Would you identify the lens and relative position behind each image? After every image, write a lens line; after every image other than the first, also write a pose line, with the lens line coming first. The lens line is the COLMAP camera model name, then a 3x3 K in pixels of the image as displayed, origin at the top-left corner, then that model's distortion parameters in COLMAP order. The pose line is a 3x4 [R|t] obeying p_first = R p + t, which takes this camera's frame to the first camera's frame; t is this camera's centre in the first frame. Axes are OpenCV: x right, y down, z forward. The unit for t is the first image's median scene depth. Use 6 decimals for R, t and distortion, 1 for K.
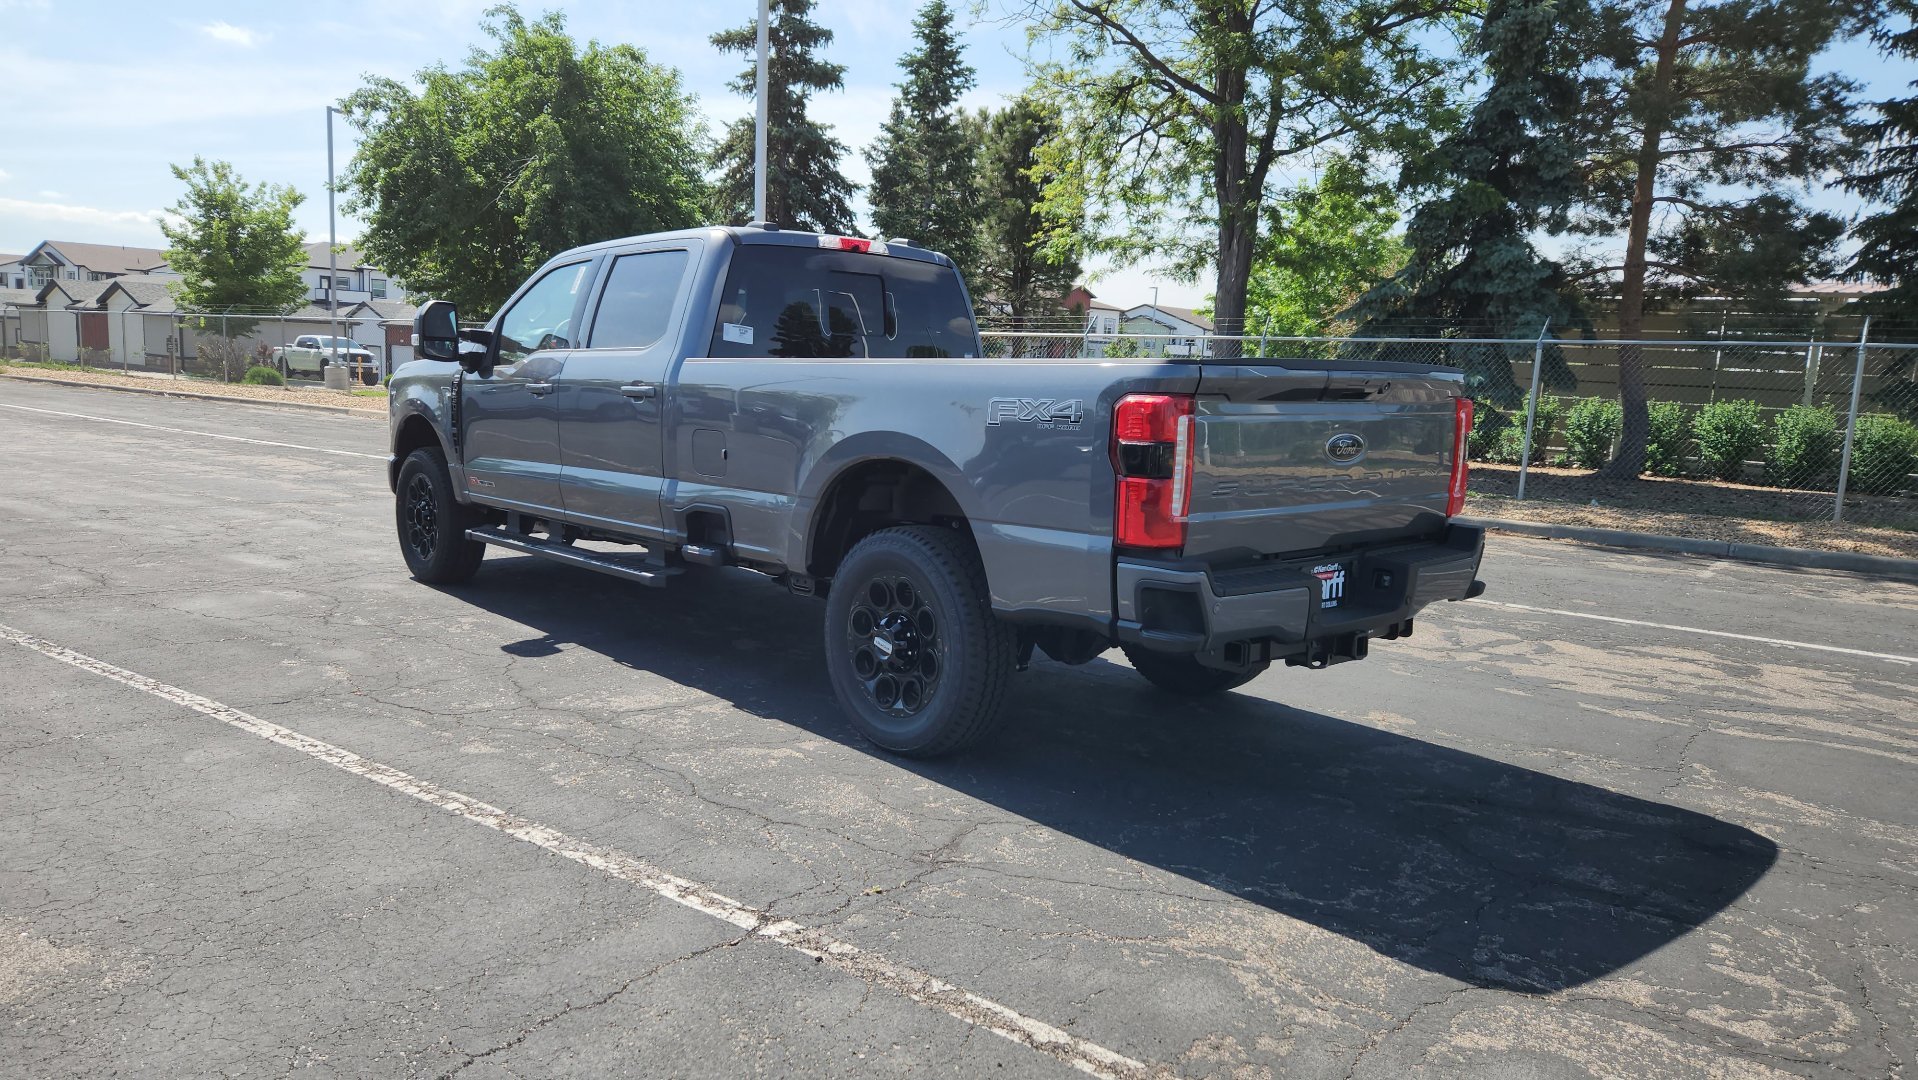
lens RADIAL K [[1274.5, 0, 941.2], [0, 1274.5, 534.8], [0, 0, 1]] dist [0.070150, -0.052087]
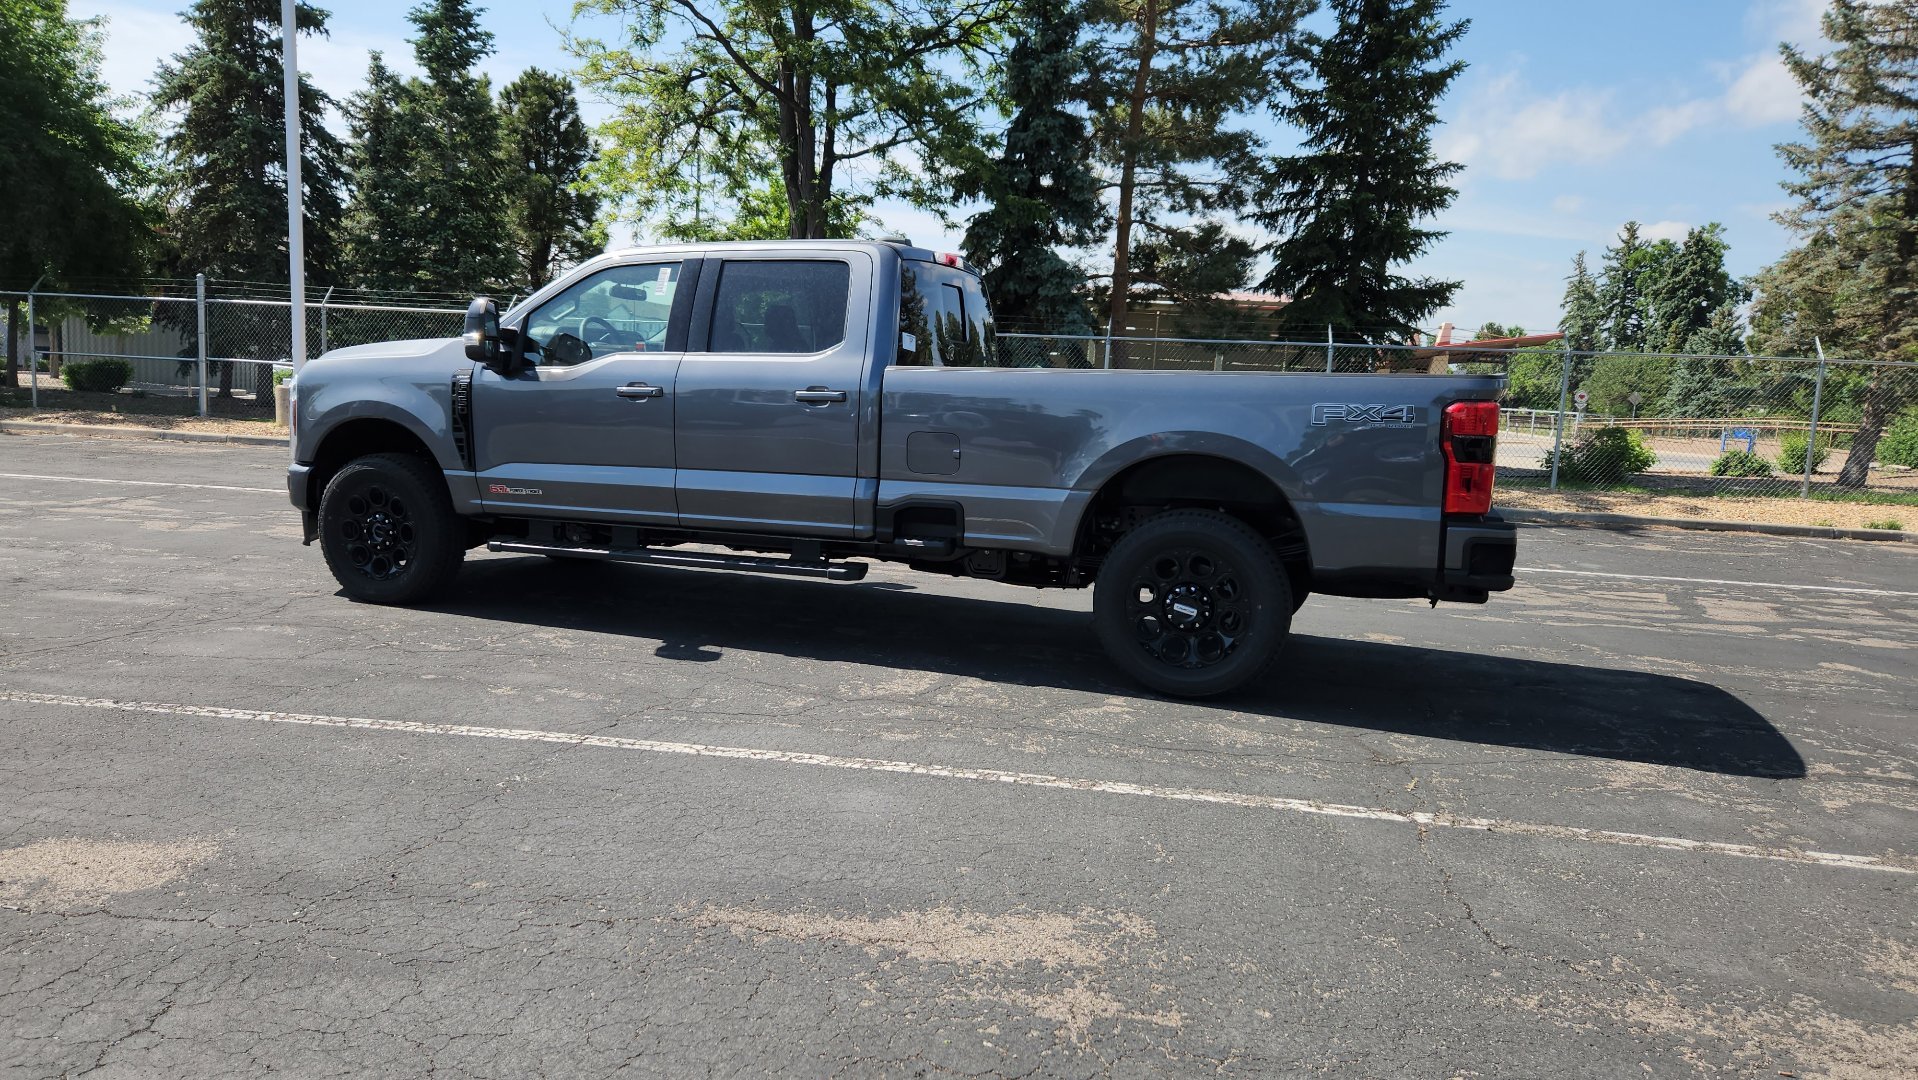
lens RADIAL K [[1274.5, 0, 919.6], [0, 1274.5, 523.9], [0, 0, 1]] dist [0.078838, -0.067549]
pose [[0.888433, -0.055356, 0.455656, -0.210052], [0.051150, 0.998458, 0.021567, -0.008546], [-0.456147, 0.004146, 0.889895, 0.010542]]
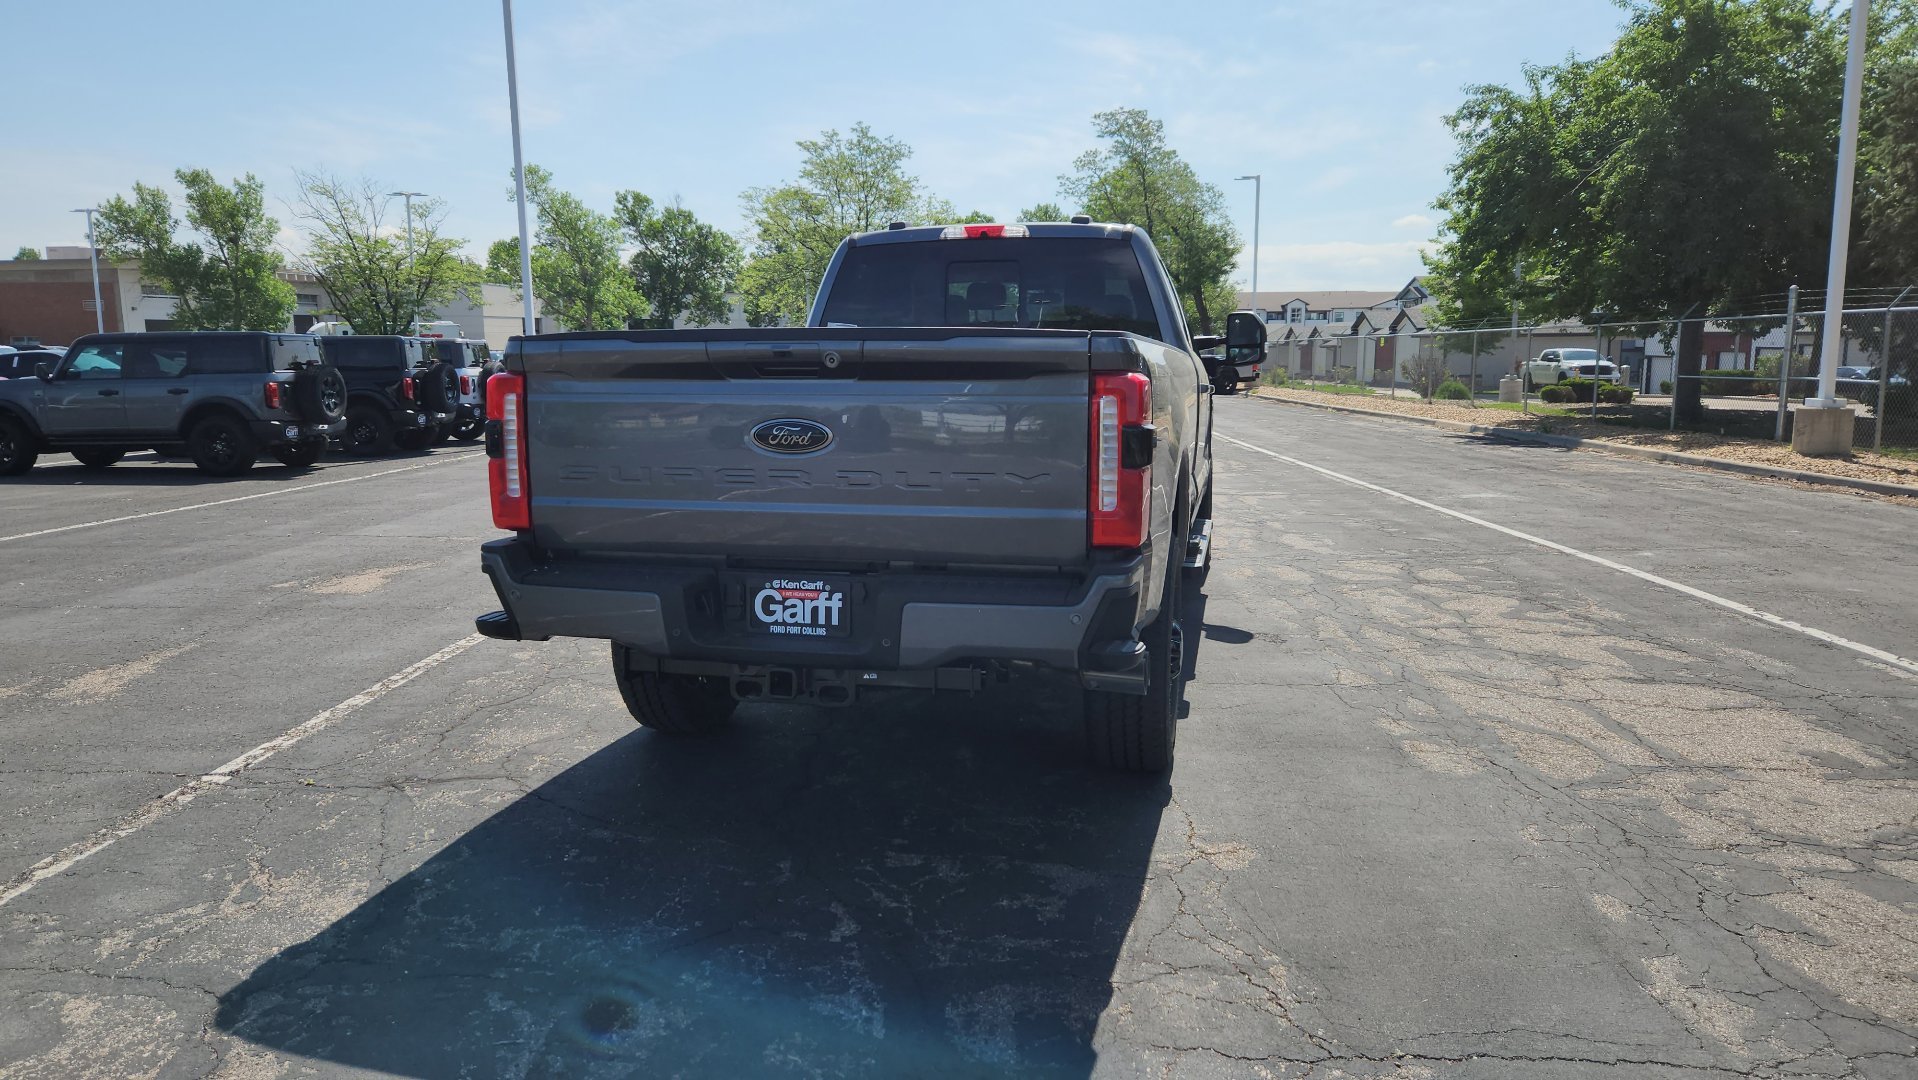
lens RADIAL K [[1283.4, 0, 920.6], [0, 1283.4, 533.1], [0, 0, 1]] dist [0.074707, -0.061556]
pose [[0.556183, 0.075662, -0.827609, 0.248783], [-0.087585, 0.995638, 0.032163, -0.009791], [0.826432, 0.054598, 0.560384, 0.149655]]
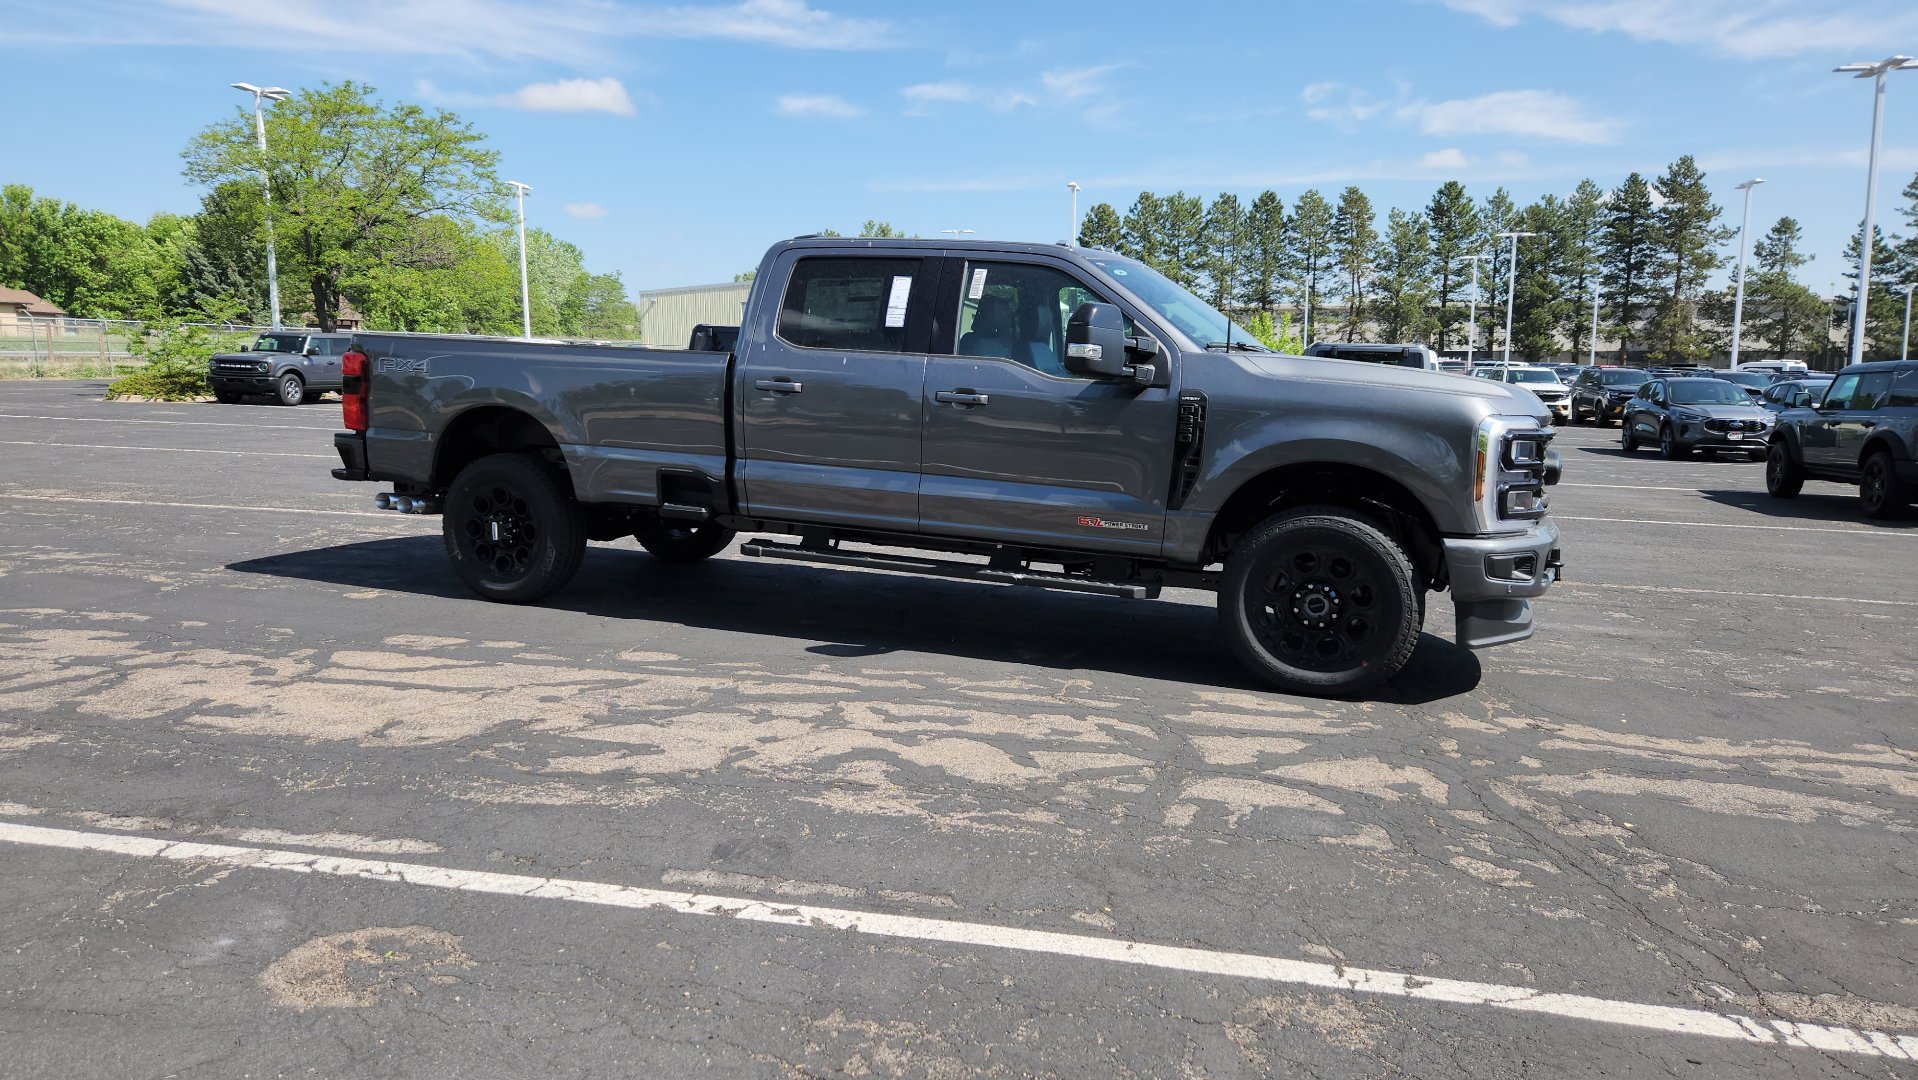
lens RADIAL K [[1290.6, 0, 931.8], [0, 1290.6, 522.8], [0, 0, 1]] dist [0.076176, -0.064709]
pose [[-0.902381, -0.008464, -0.430856, 0.123102], [-0.113439, 0.969211, 0.218546, -0.090554], [0.415740, 0.246088, -0.875558, 0.745707]]
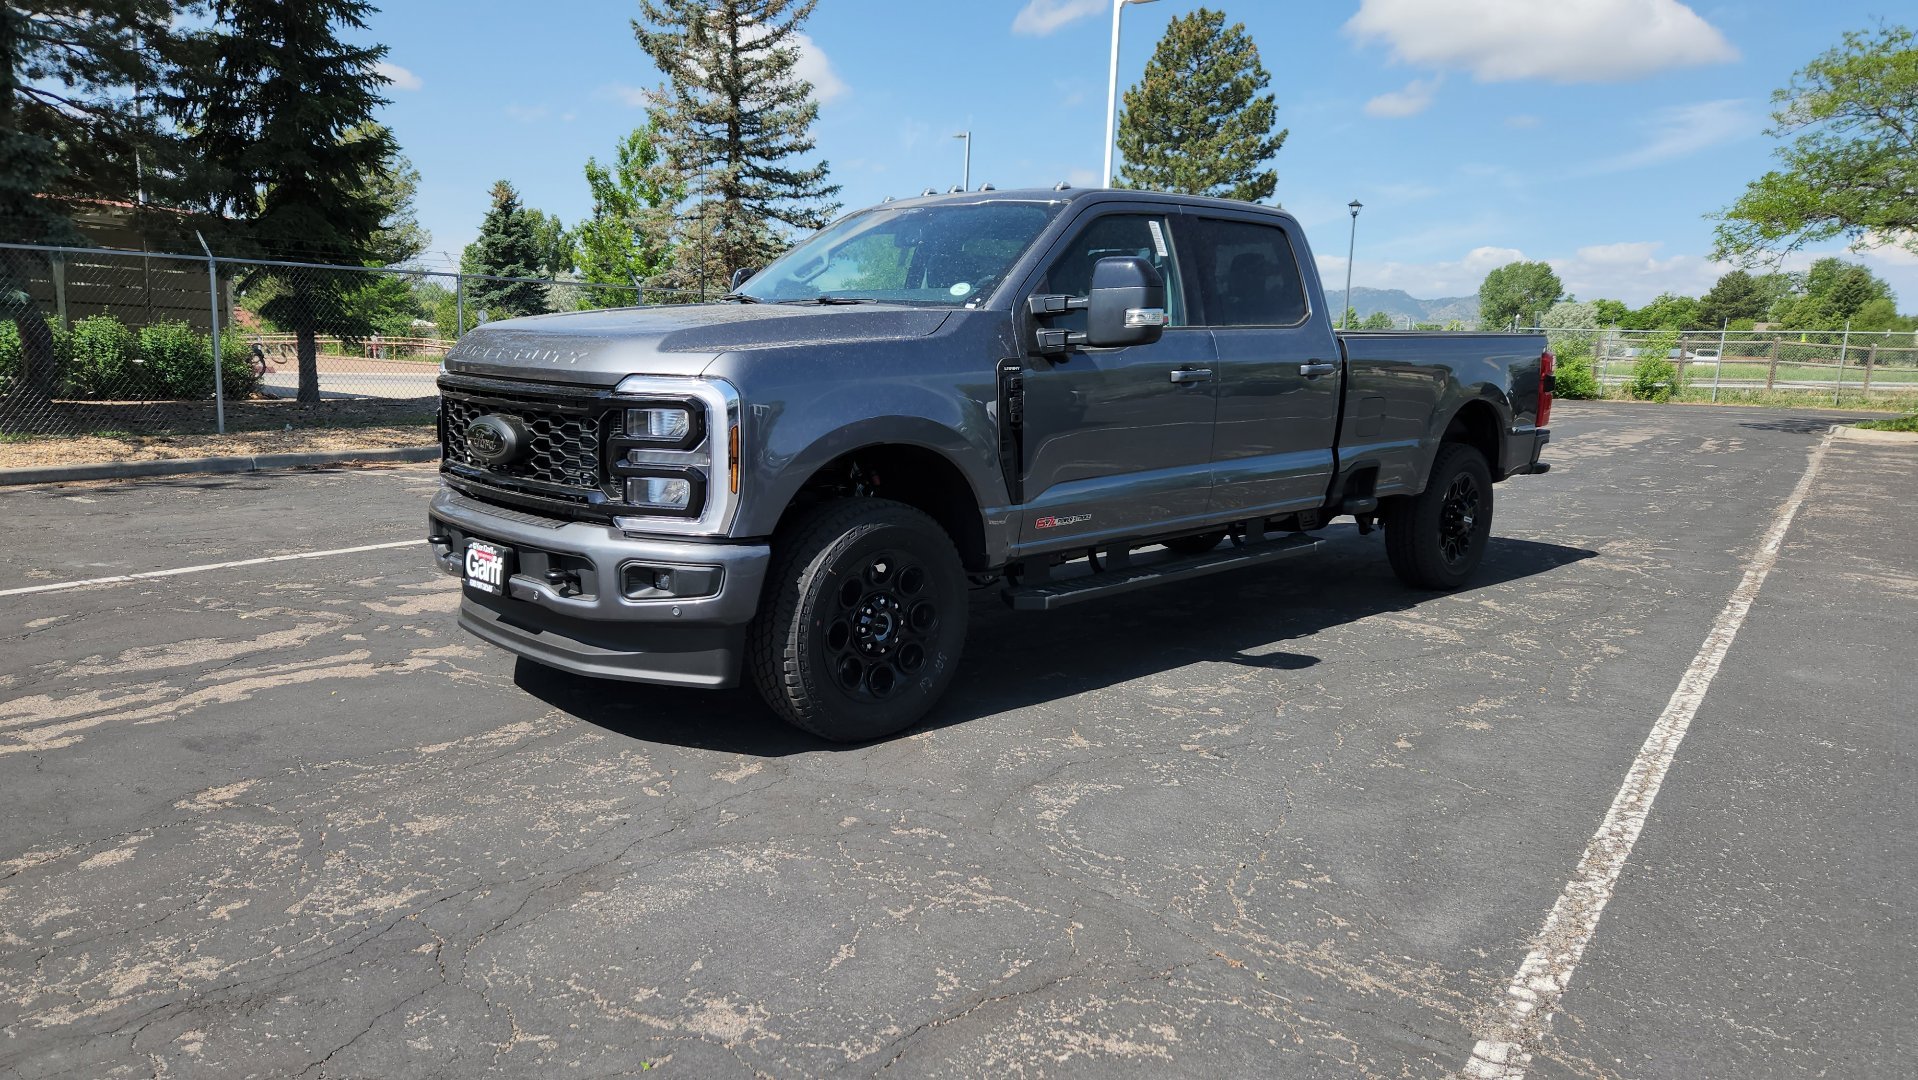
lens RADIAL K [[1283.6, 0, 920.6], [0, 1283.6, 551.4], [0, 0, 1]] dist [0.073941, -0.063245]
pose [[-0.019244, -0.200379, 0.979529, -0.415493], [0.101708, 0.974236, 0.201294, -0.068828], [-0.994628, 0.103500, 0.001632, 0.432099]]
